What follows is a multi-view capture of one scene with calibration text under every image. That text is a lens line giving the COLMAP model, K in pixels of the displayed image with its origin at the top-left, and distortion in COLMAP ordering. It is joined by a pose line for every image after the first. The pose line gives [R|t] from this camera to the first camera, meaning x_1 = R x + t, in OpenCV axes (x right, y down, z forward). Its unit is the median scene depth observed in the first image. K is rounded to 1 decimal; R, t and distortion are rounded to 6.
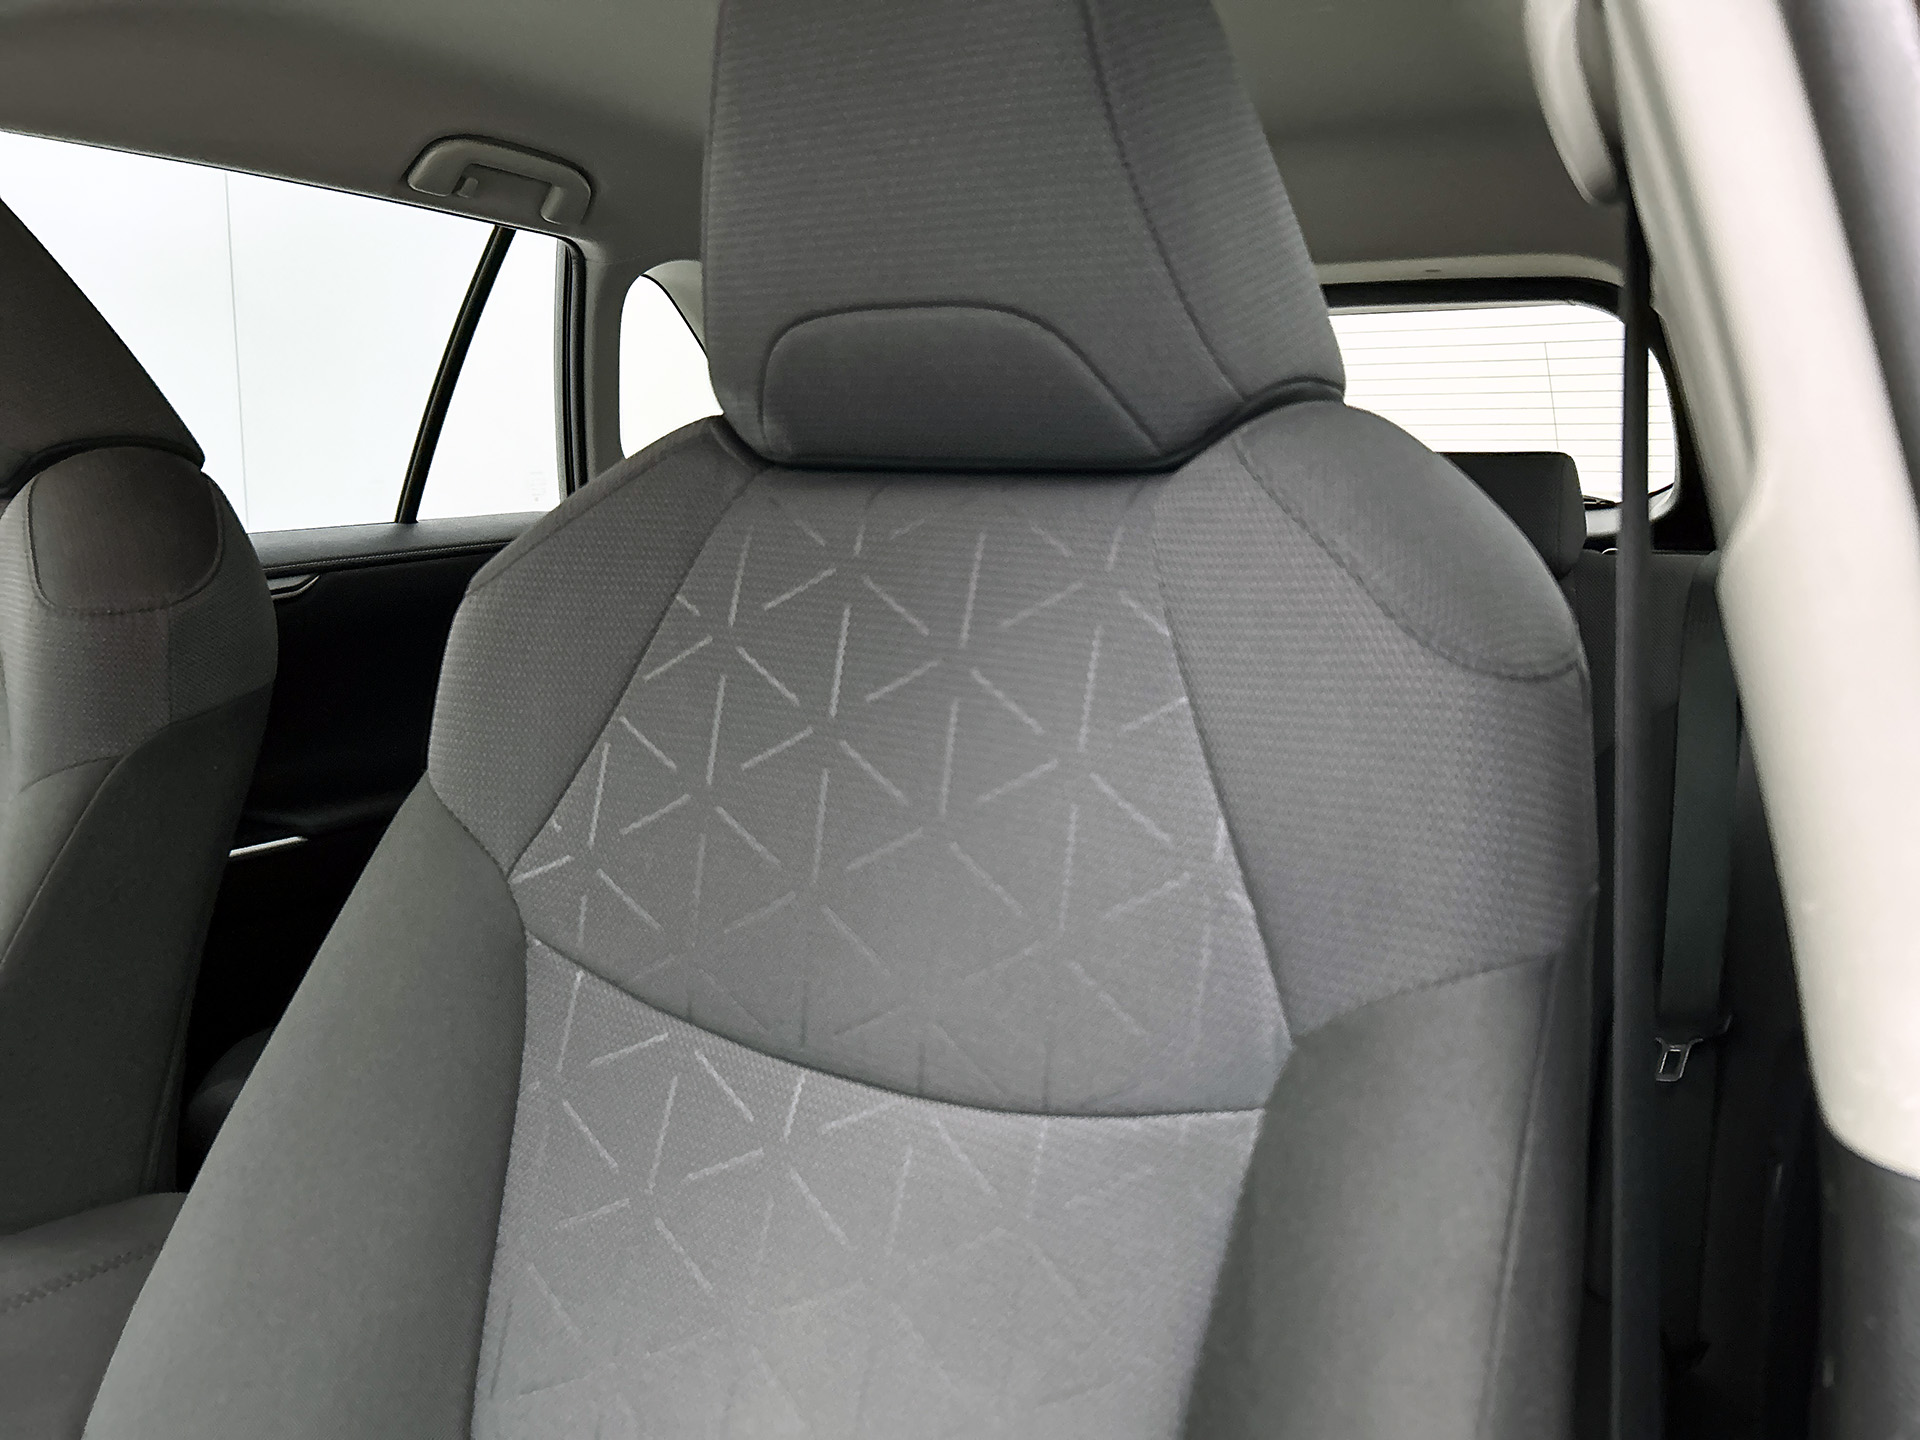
lens RADIAL K [[1443.8, 0, 960.0], [0, 1443.8, 720.0], [0, 0, 1]] dist [0.090436, -0.162611]
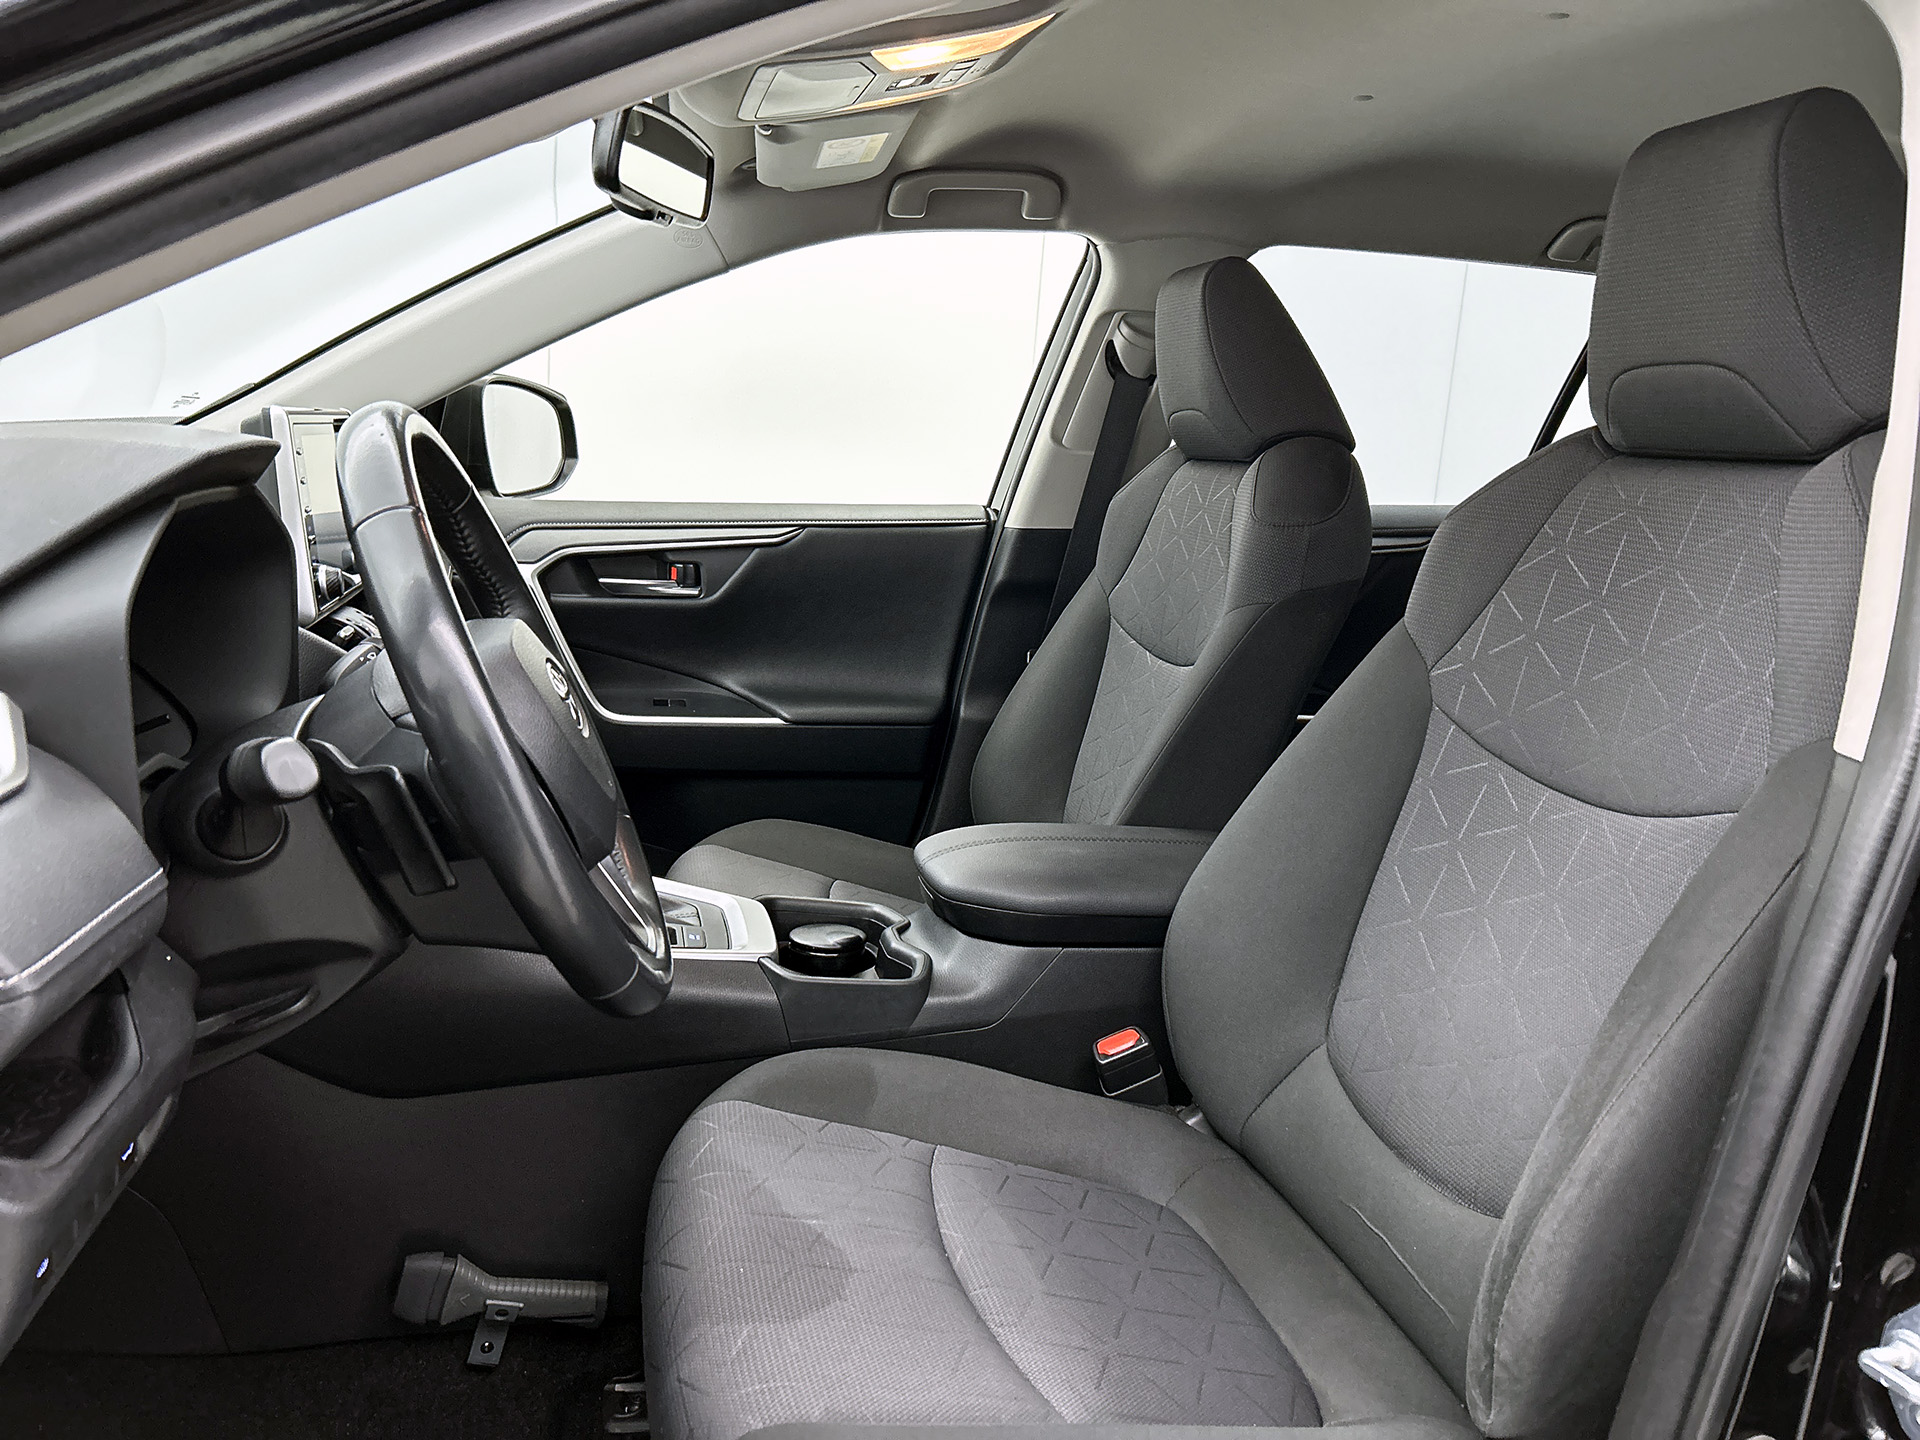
lens RADIAL K [[1443.8, 0, 960.0], [0, 1443.8, 720.0], [0, 0, 1]] dist [0.090436, -0.162611]
pose [[0.695308, 0.159968, -0.700683, 0.605332], [-0.162216, 0.984688, 0.063836, 0.153065], [0.700166, 0.069277, 0.710611, -0.759492]]
